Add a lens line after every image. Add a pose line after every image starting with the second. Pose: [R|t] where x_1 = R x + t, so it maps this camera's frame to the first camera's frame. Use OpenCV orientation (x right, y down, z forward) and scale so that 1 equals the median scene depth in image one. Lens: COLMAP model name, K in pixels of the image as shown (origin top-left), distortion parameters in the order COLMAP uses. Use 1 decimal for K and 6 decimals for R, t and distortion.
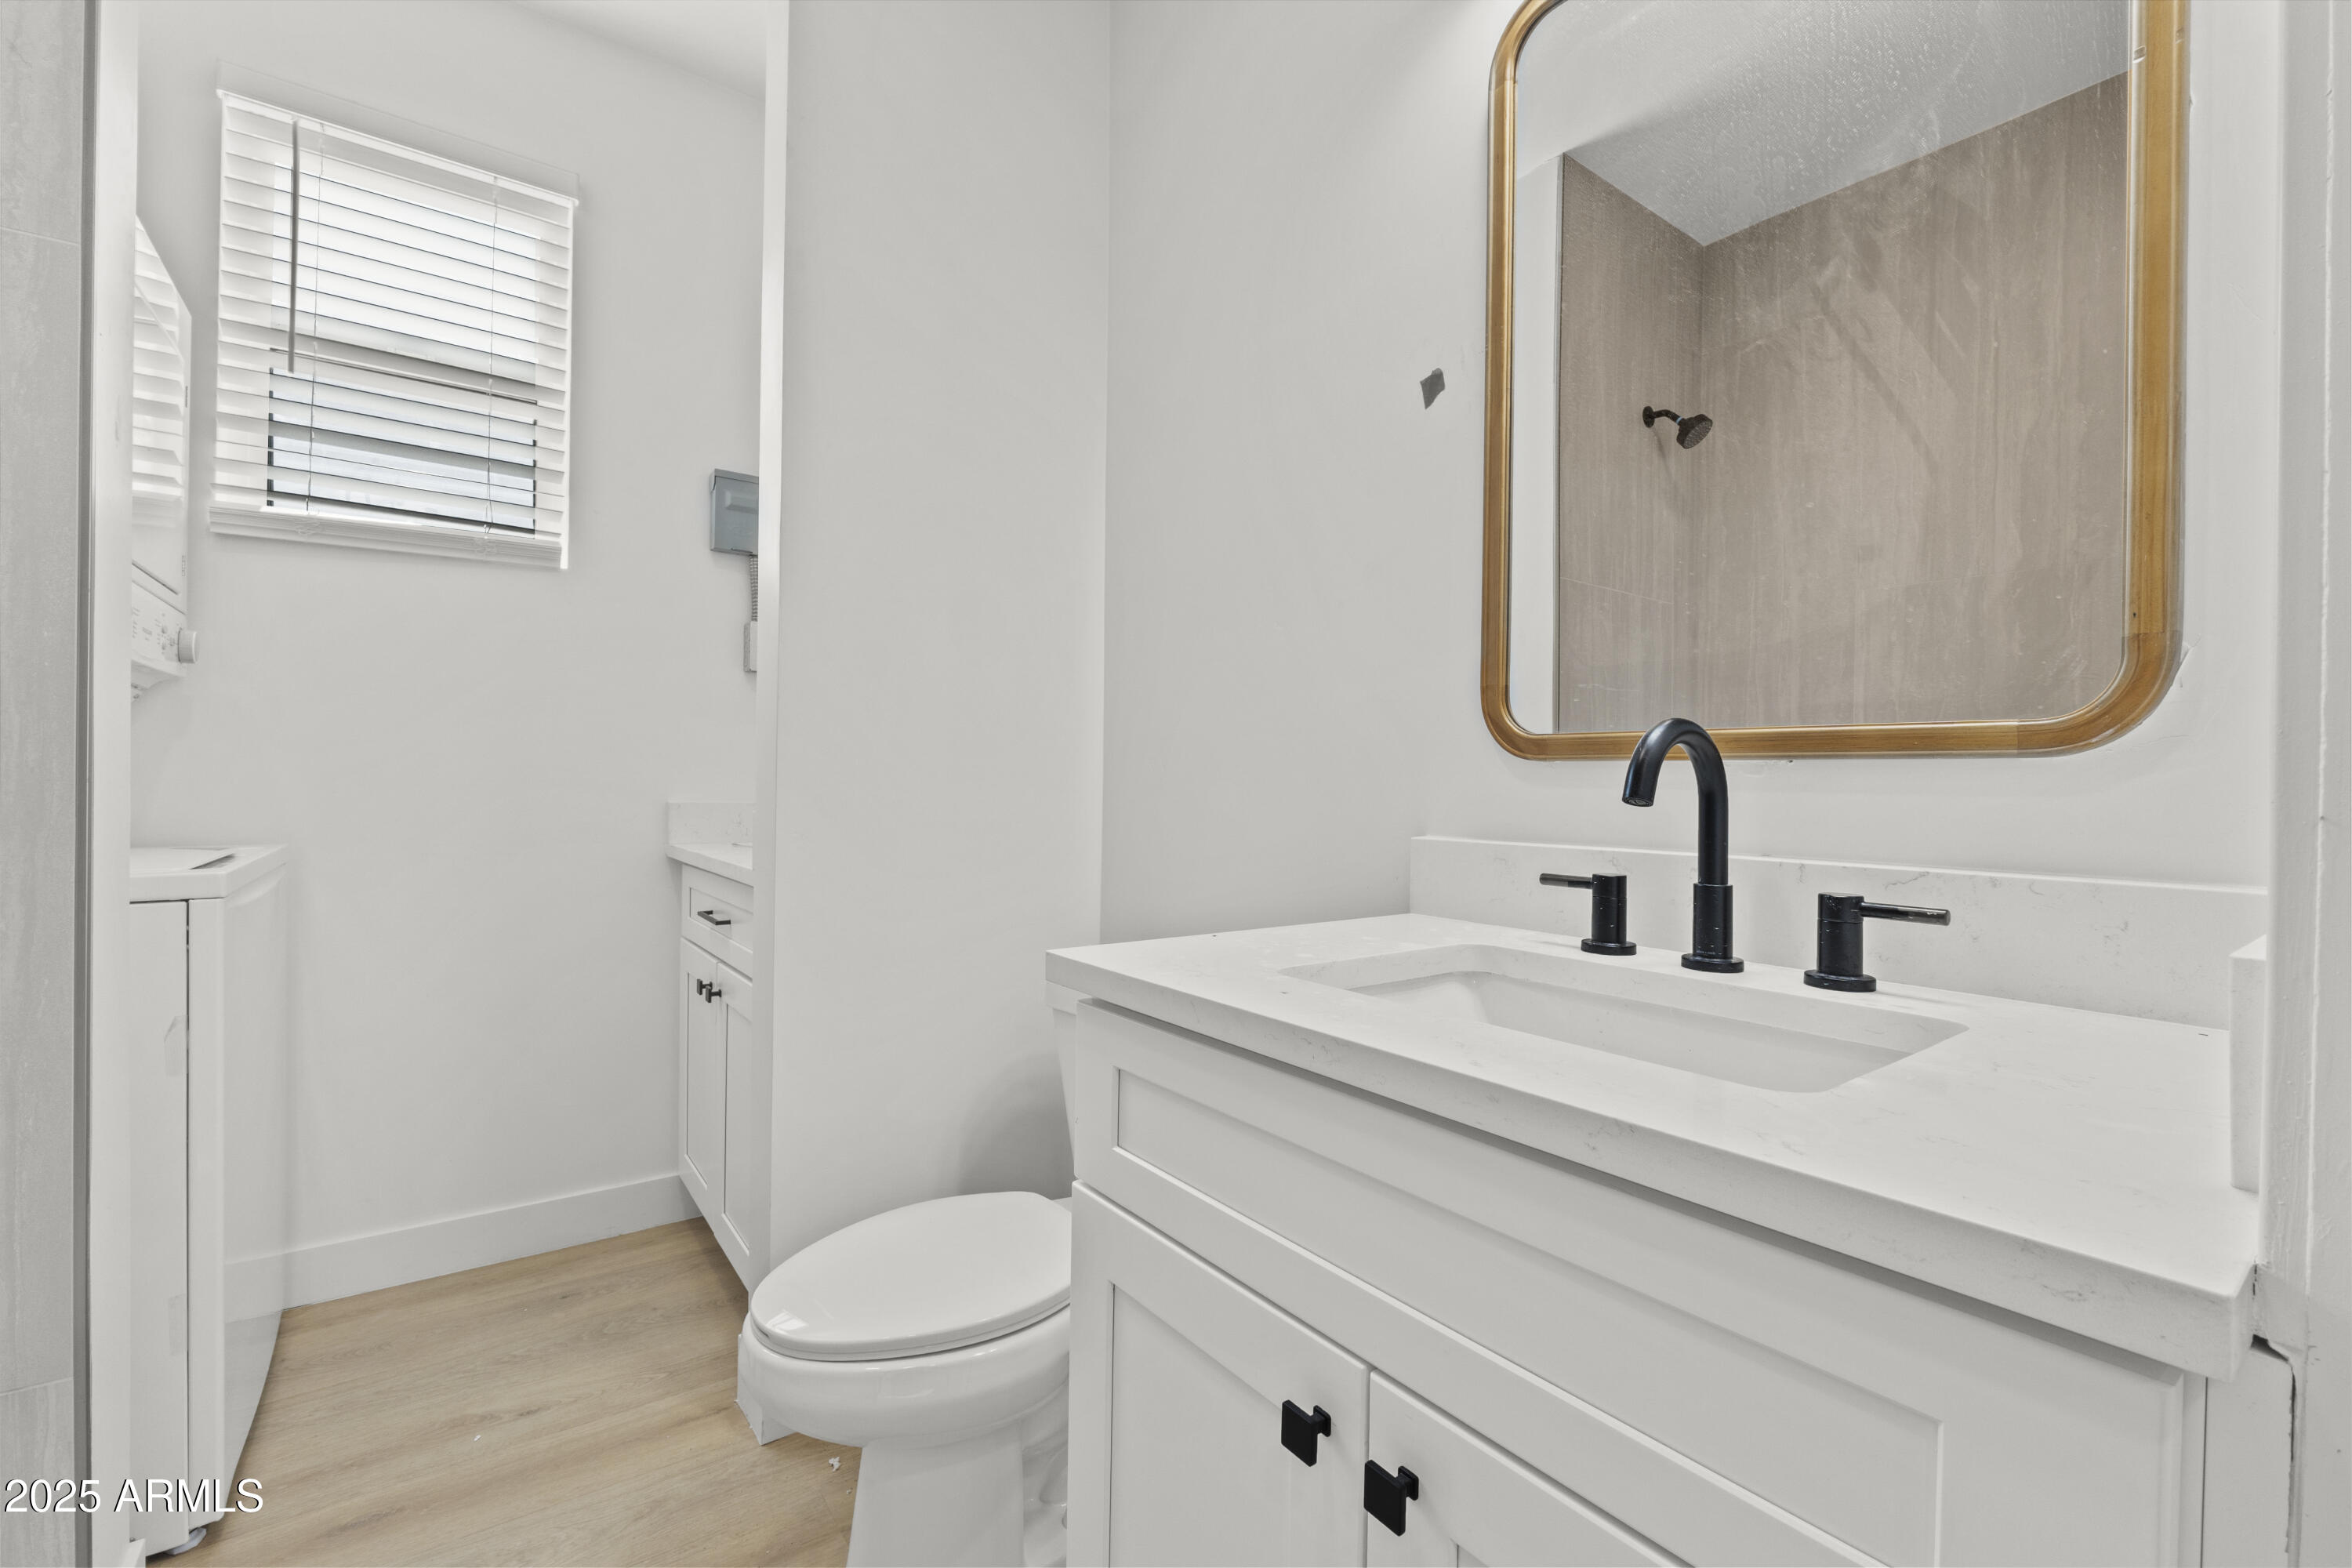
lens RADIAL K [[992.7, 0, 1176.4], [0, 992.7, 774.5], [0, 0, 1]] dist [-0.006876, 0.000544]
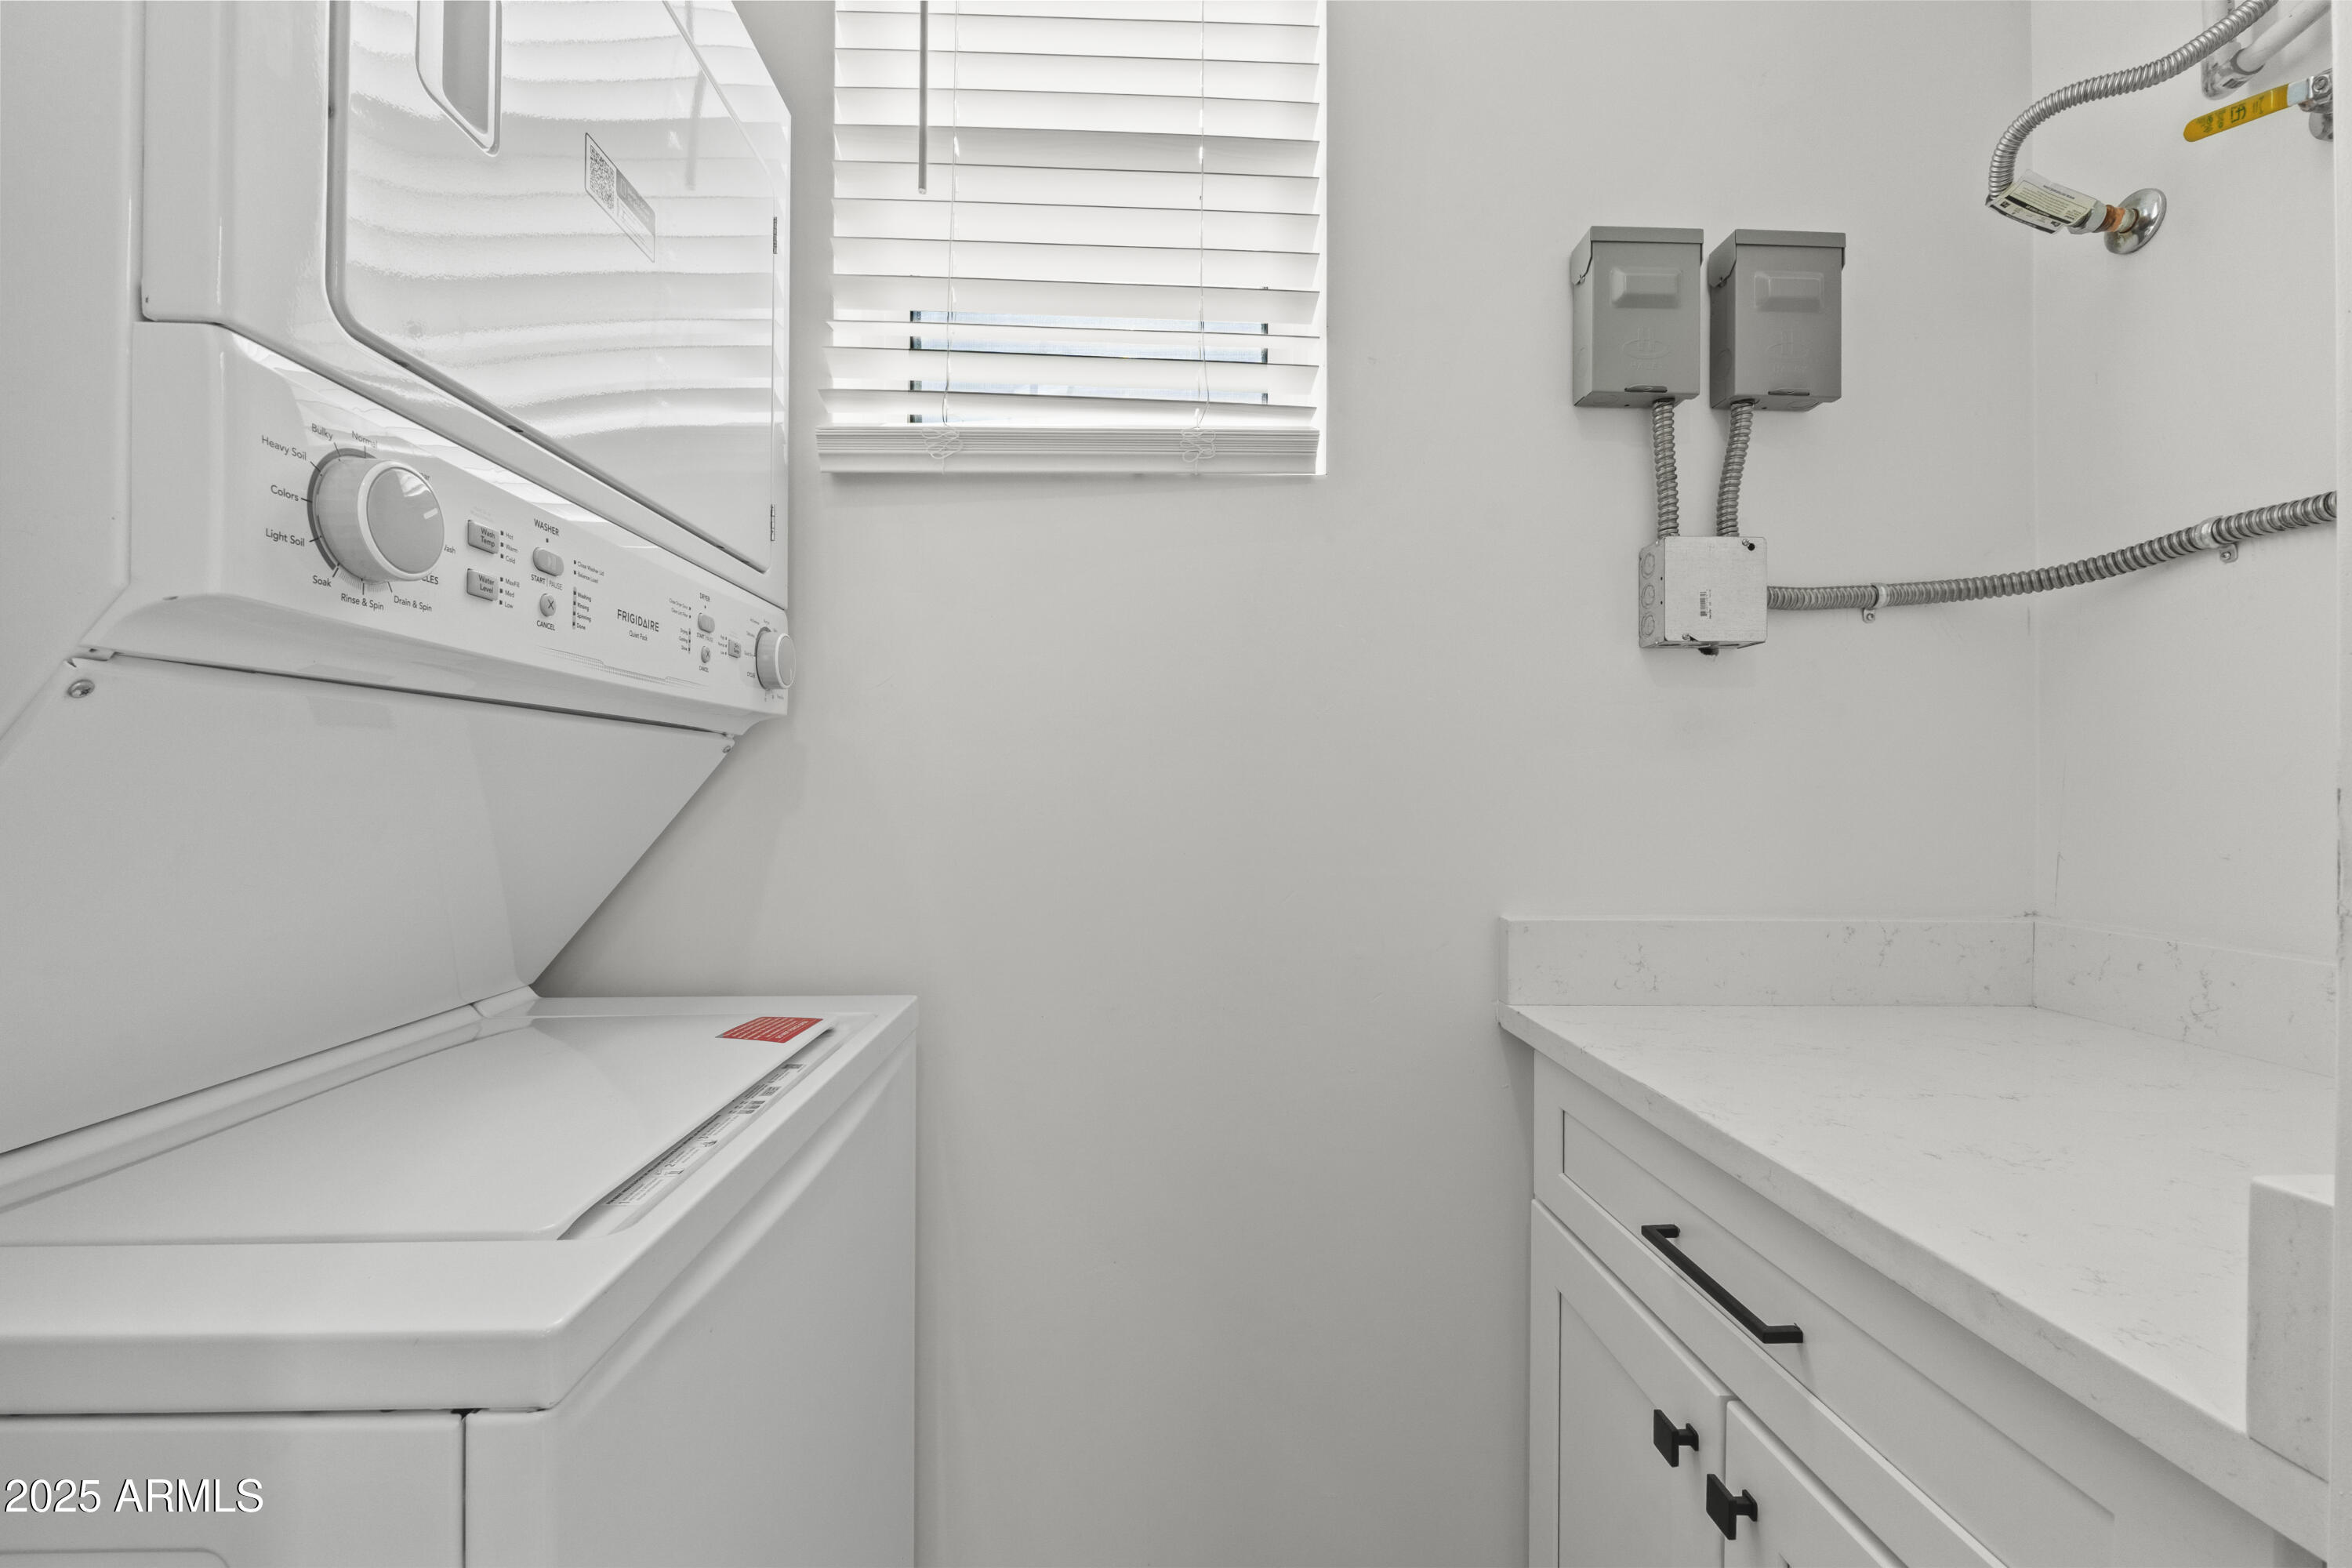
lens RADIAL K [[992.7, 0, 1189.5], [0, 992.7, 773.6], [0, 0, 1]] dist [-0.006876, 0.000544]
pose [[0.820539, -0.010346, -0.571497, -0.393061], [0.008824, 0.999946, -0.005434, -0.049003], [0.571523, -0.000584, 0.820586, 0.551476]]
